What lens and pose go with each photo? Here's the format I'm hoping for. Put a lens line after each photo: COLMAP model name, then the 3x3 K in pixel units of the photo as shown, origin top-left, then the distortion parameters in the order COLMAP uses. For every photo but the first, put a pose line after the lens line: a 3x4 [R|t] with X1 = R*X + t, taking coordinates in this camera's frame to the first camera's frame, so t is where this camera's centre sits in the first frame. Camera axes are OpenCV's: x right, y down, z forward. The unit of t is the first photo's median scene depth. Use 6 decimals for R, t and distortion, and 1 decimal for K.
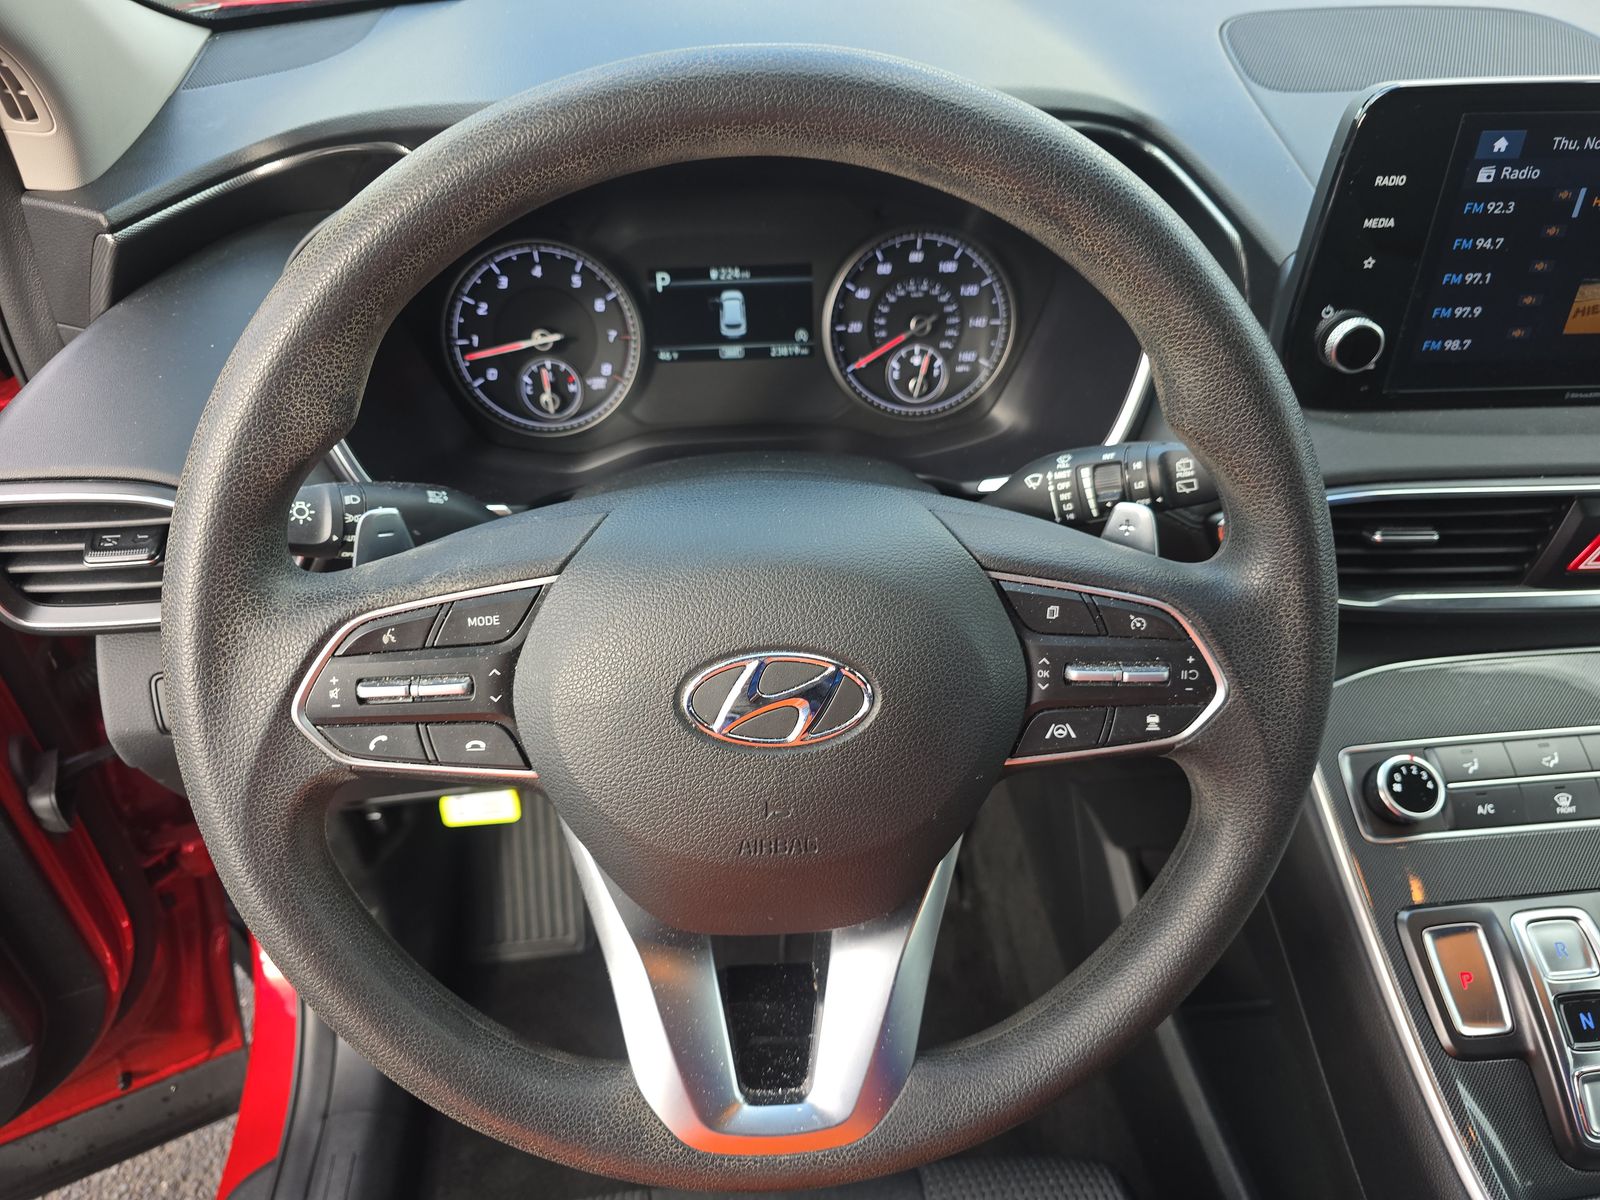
lens RADIAL K [[1093.4, 0, 804.6], [0, 1093.4, 617.8], [0, 0, 1]] dist [0.022370, -0.030363]
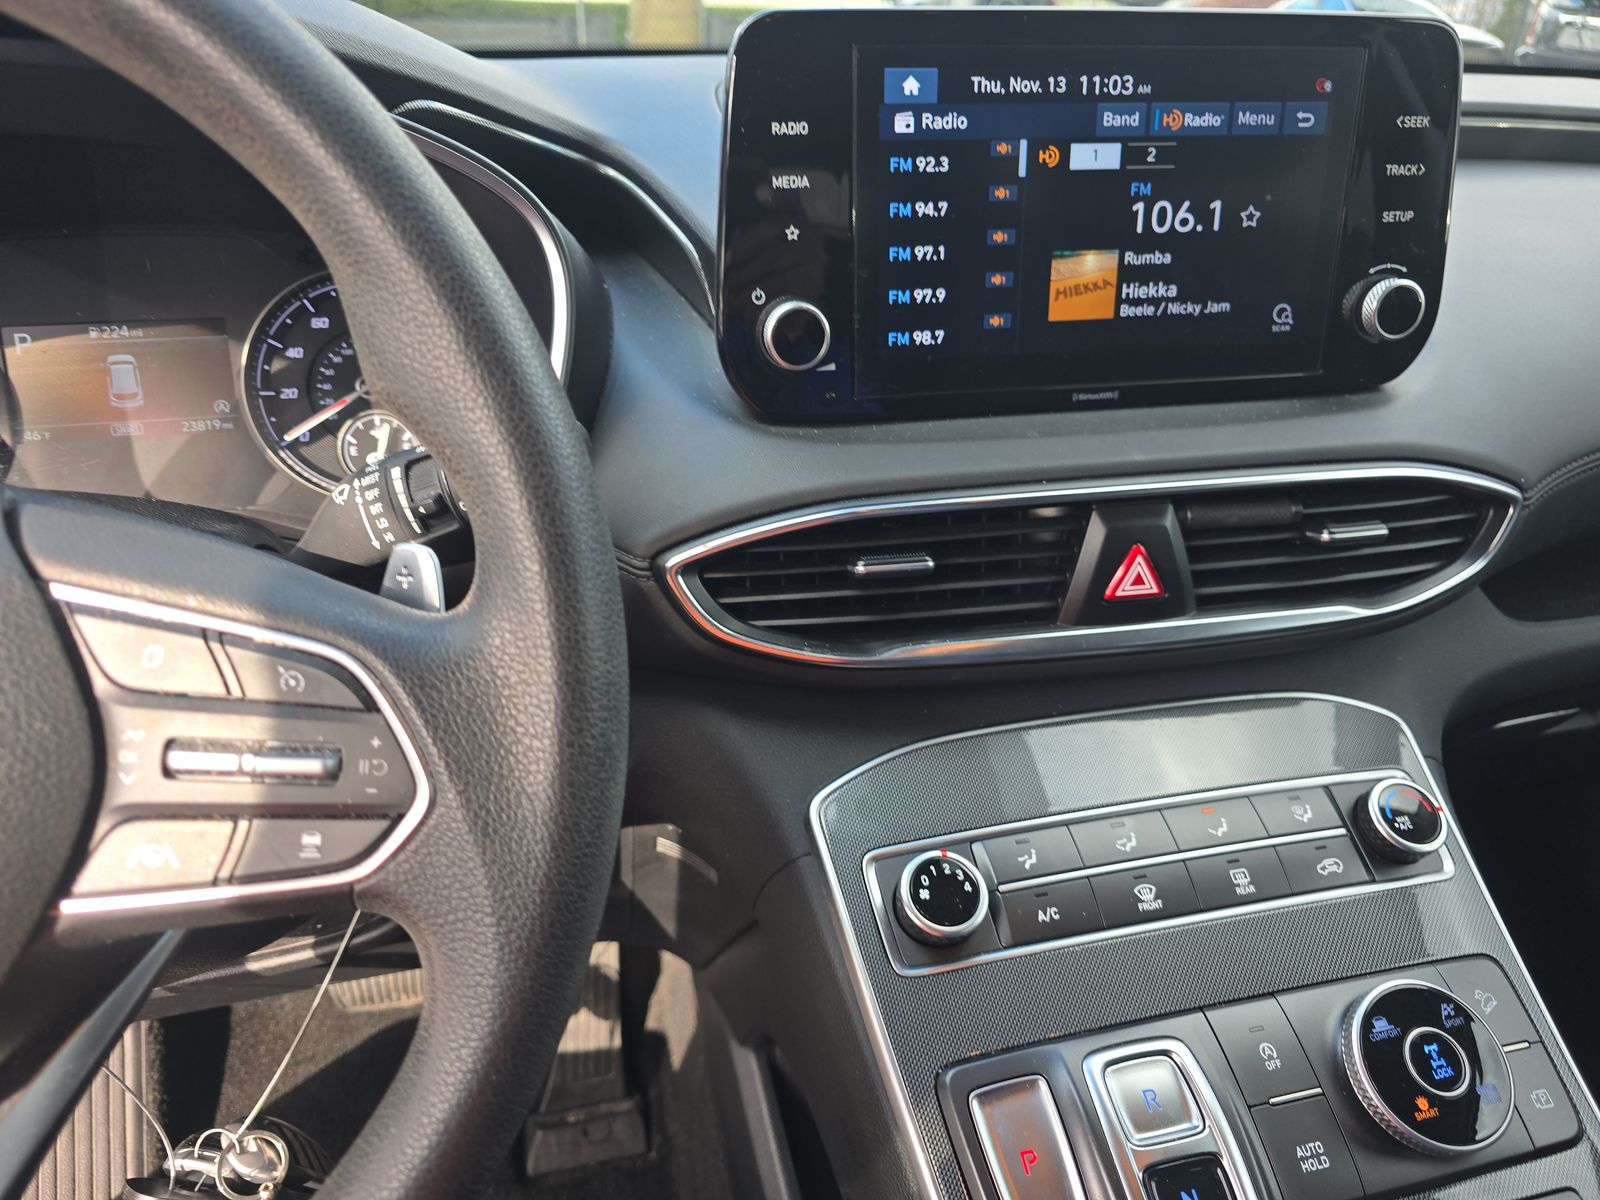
lens RADIAL K [[1093.4, 0, 801.1], [0, 1093.4, 617.6], [0, 0, 1]] dist [0.022370, -0.030363]
pose [[0.988549, -0.059369, 0.138730, 0.307267], [0.087367, 0.974771, -0.205398, 0.098326], [-0.123036, 0.215167, 0.968796, 0.211689]]
